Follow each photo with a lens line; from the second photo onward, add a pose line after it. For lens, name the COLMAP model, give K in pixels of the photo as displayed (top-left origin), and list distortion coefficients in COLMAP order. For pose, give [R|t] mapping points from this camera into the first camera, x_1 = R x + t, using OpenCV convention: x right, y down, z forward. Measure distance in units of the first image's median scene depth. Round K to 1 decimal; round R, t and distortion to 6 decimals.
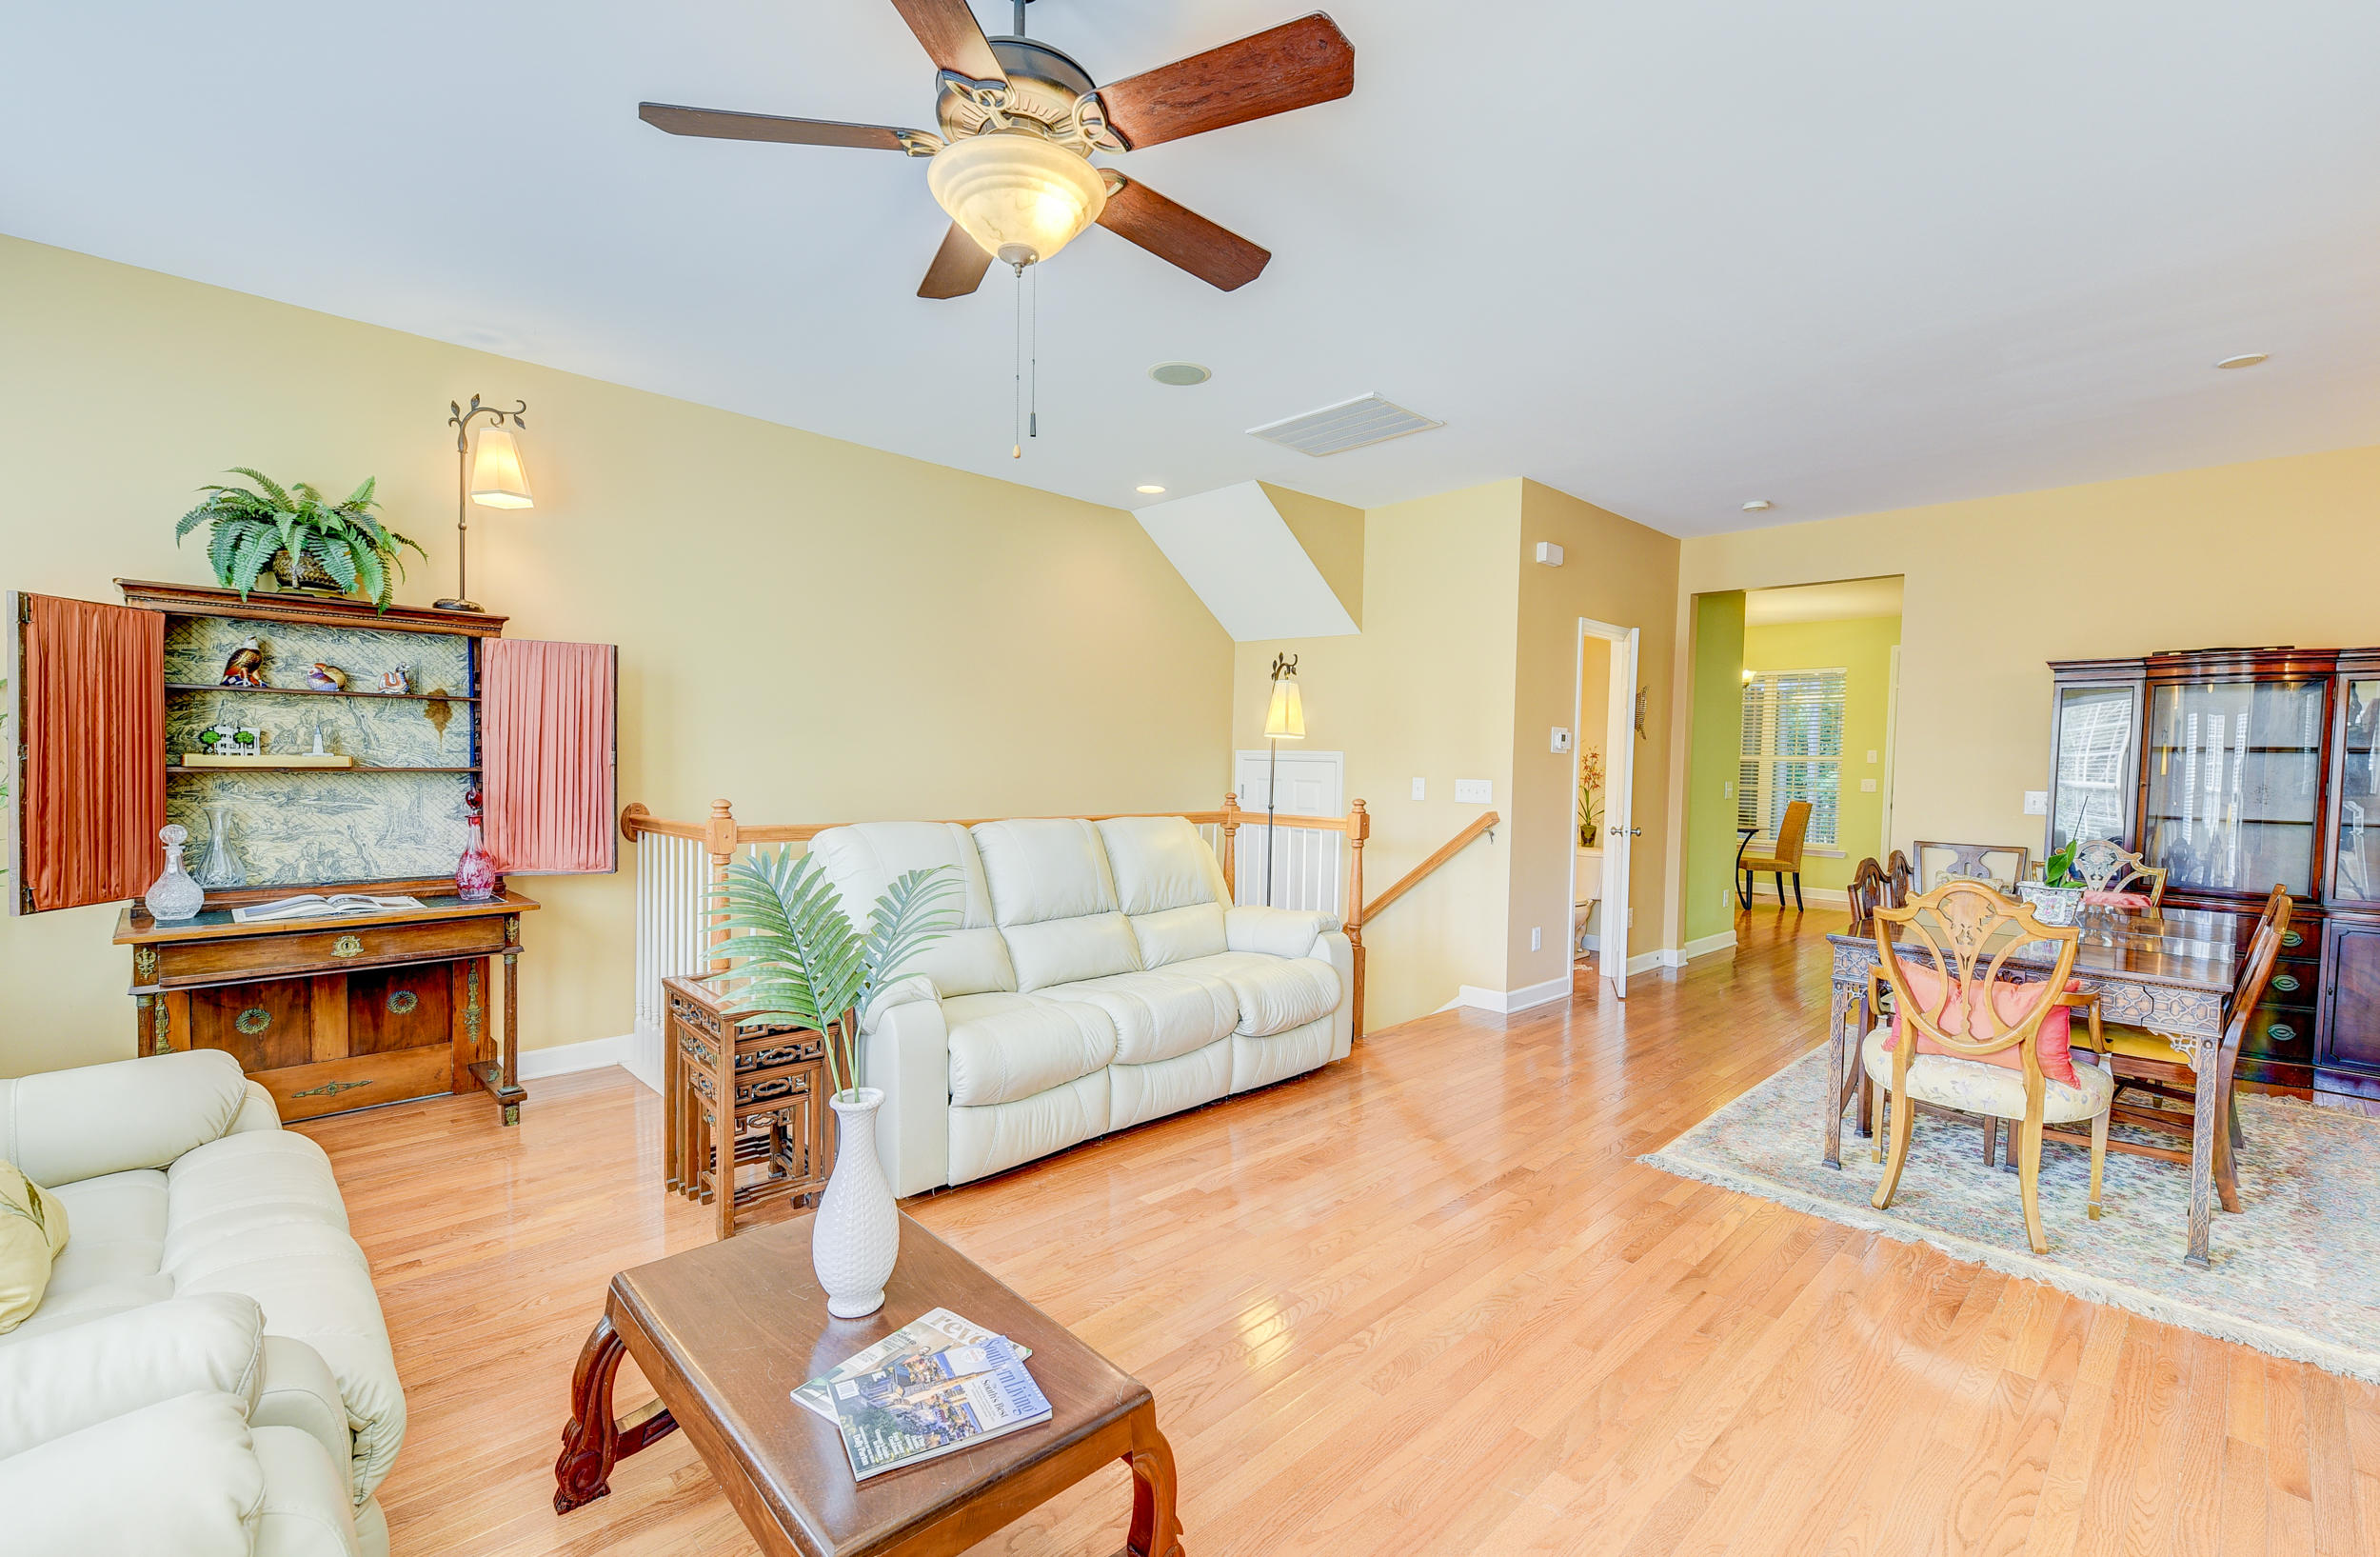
lens RADIAL K [[1019.1, 0, 1193.9], [0, 1019.1, 789.2], [0, 0, 1]] dist [0.000831, 0.000035]
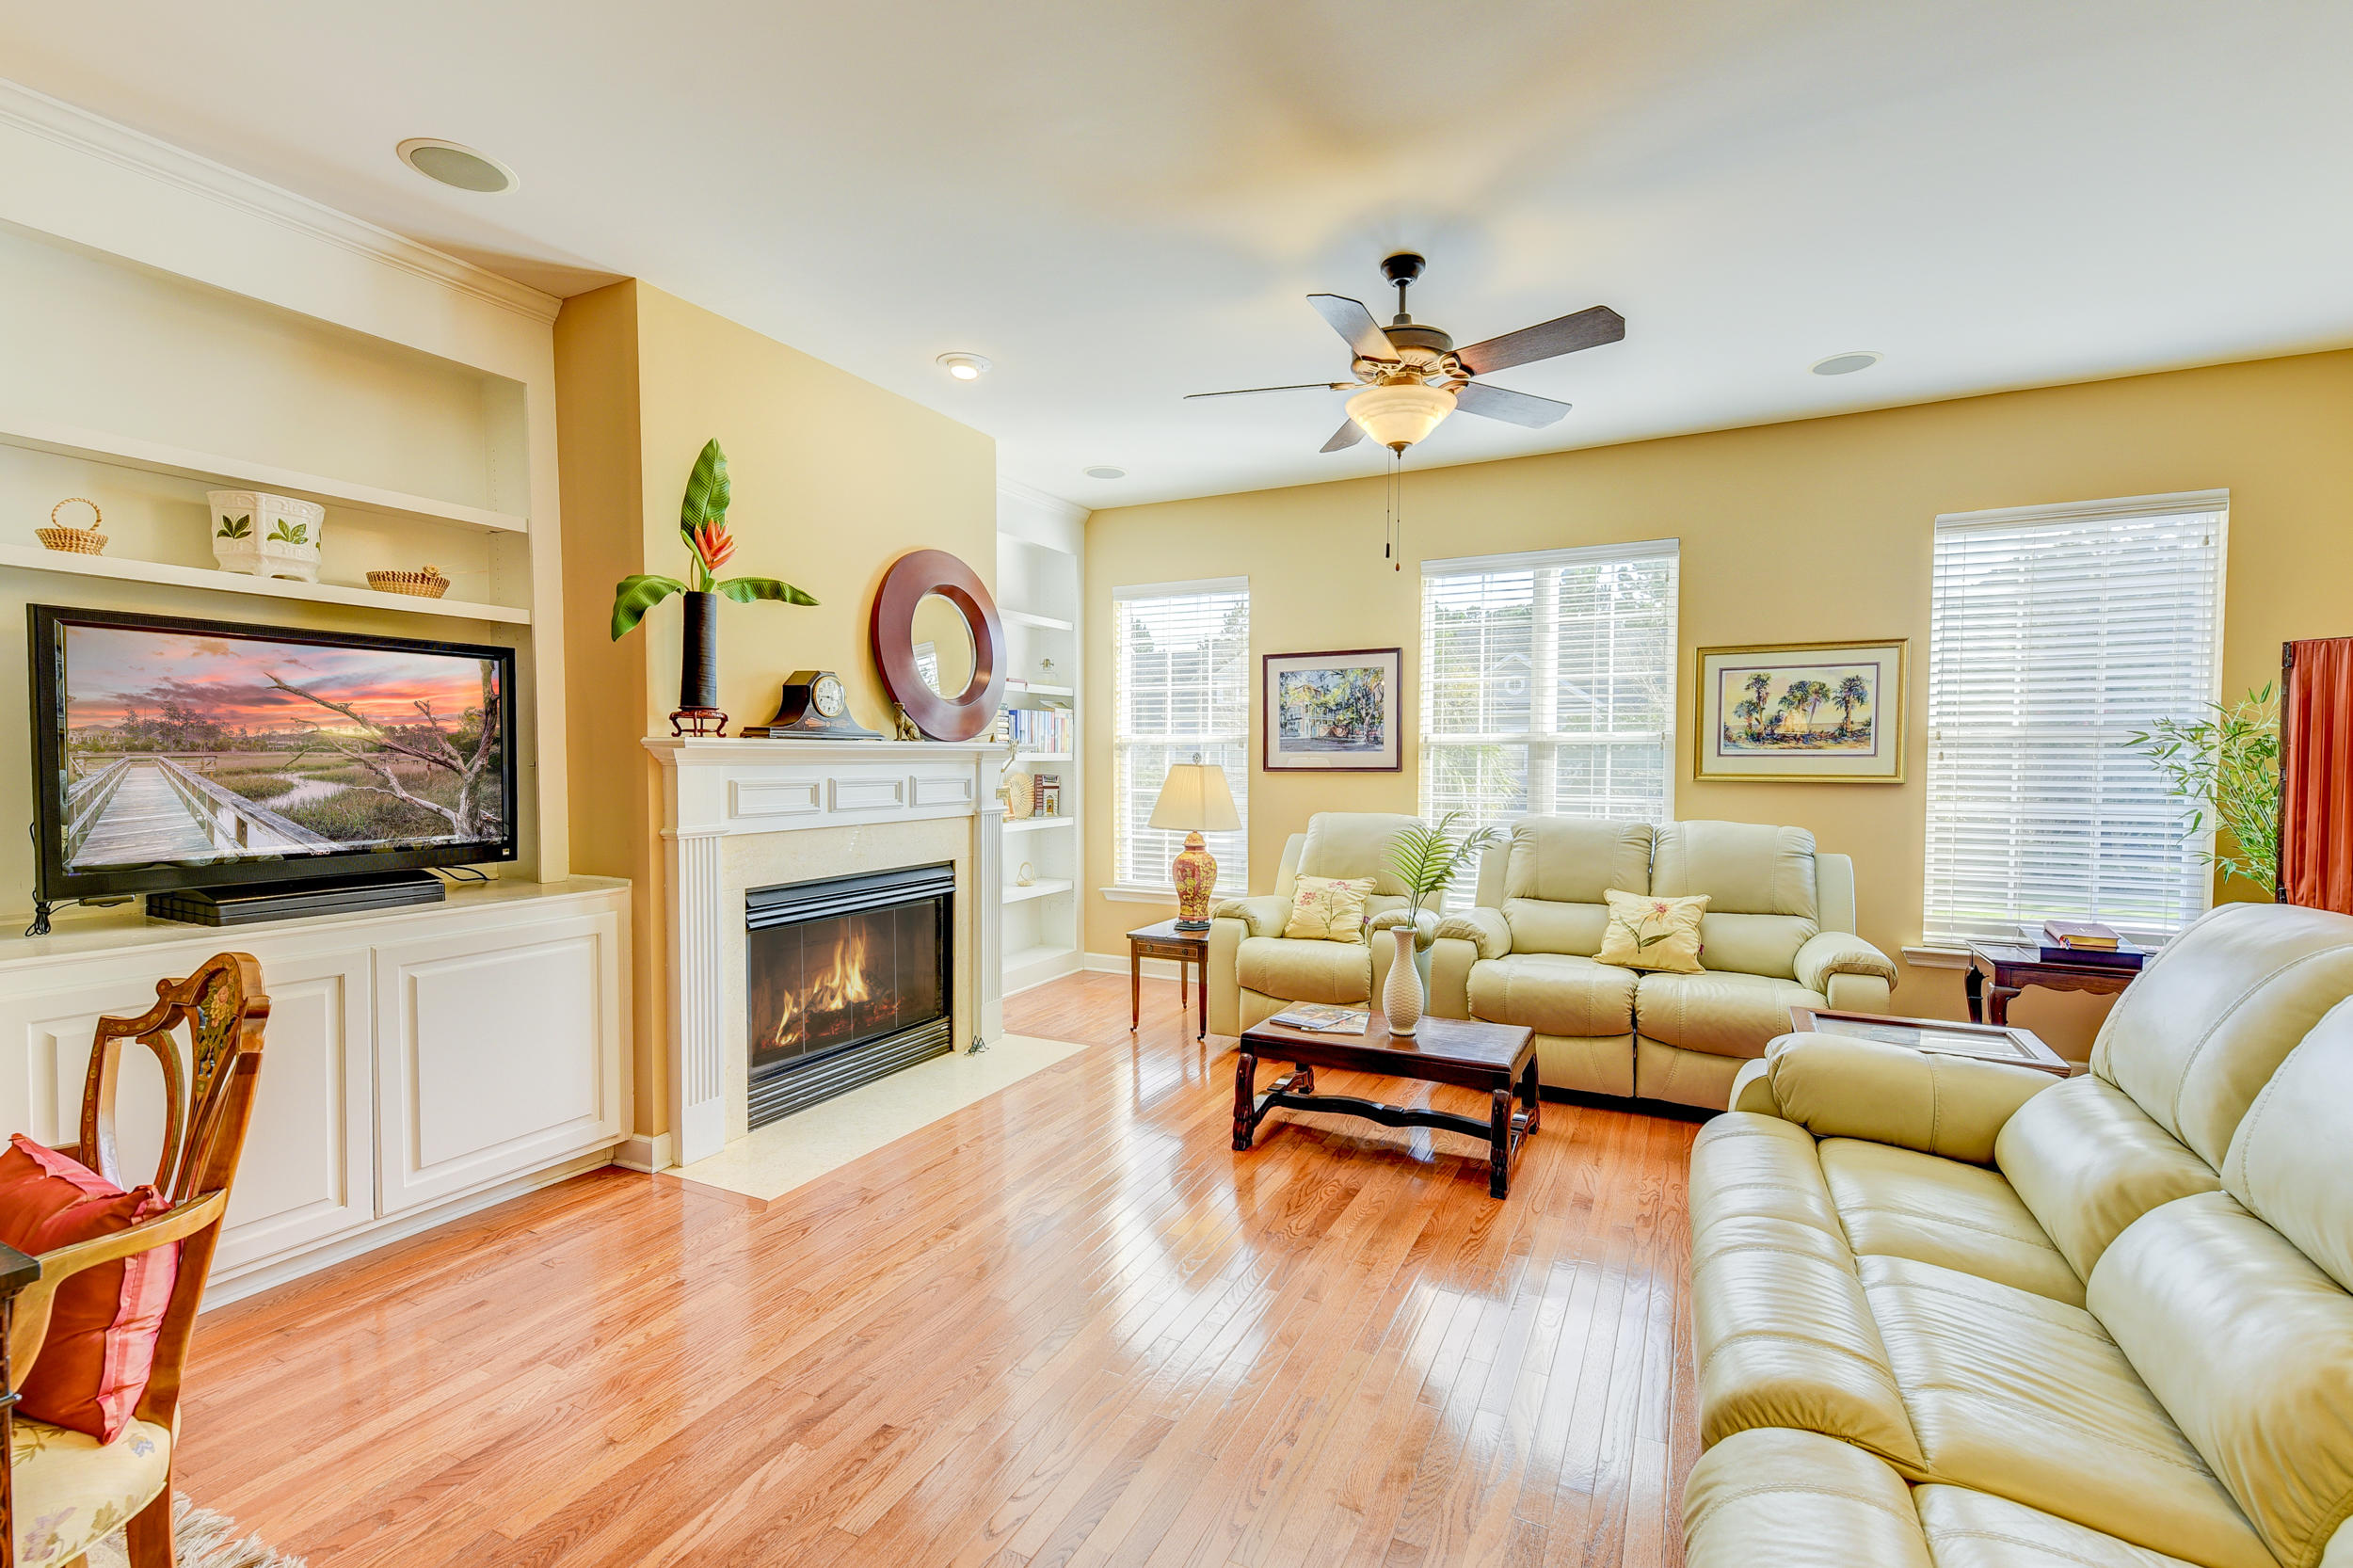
lens RADIAL K [[1025.4, 0, 1181.4], [0, 1025.4, 789.8], [0, 0, 1]] dist [0.023858, -0.010112]
pose [[-0.943850, -0.009666, -0.330233, 0.386589], [-0.029116, 0.998116, 0.054002, -0.039105], [0.329089, 0.060585, -0.942353, 1.414090]]
